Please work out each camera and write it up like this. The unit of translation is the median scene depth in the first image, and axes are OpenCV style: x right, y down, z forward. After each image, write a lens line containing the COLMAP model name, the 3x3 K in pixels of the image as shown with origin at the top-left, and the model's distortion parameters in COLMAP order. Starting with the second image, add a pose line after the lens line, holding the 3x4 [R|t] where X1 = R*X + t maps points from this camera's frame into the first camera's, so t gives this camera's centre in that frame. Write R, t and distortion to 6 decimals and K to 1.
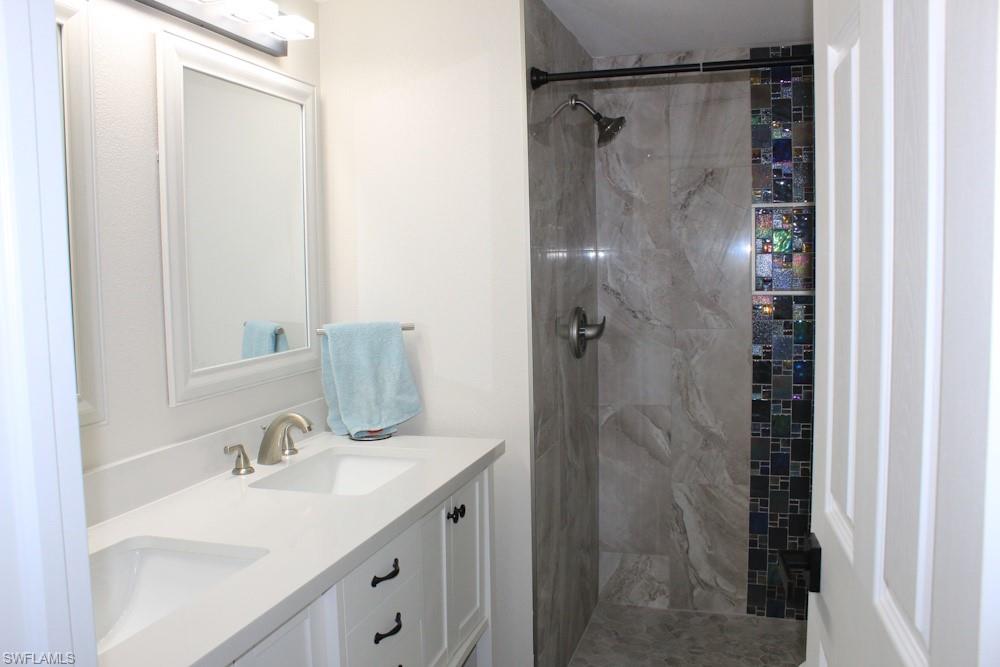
lens RADIAL K [[837.4, 0, 500.0], [0, 837.4, 333.5], [0, 0, 1]] dist [-0.180836, 0.177018]
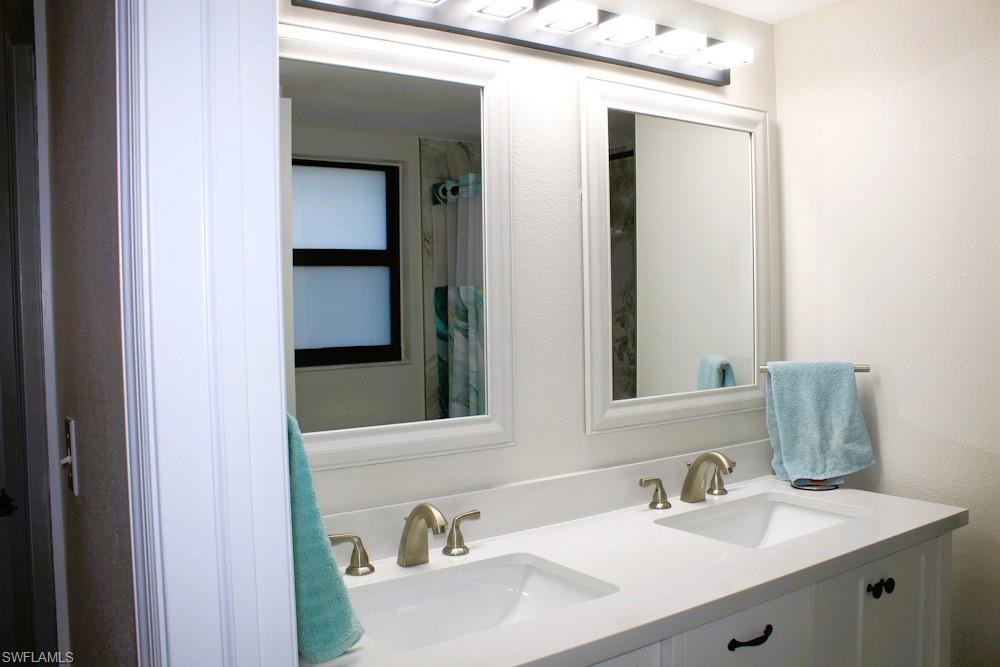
lens RADIAL K [[837.4, 0, 500.0], [0, 837.4, 333.5], [0, 0, 1]] dist [-0.180836, 0.177018]
pose [[0.783303, 0.026108, -0.621091, 0.130577], [-0.047689, 0.998697, -0.018163, -0.011430], [0.619808, 0.043846, 0.783528, 0.073822]]
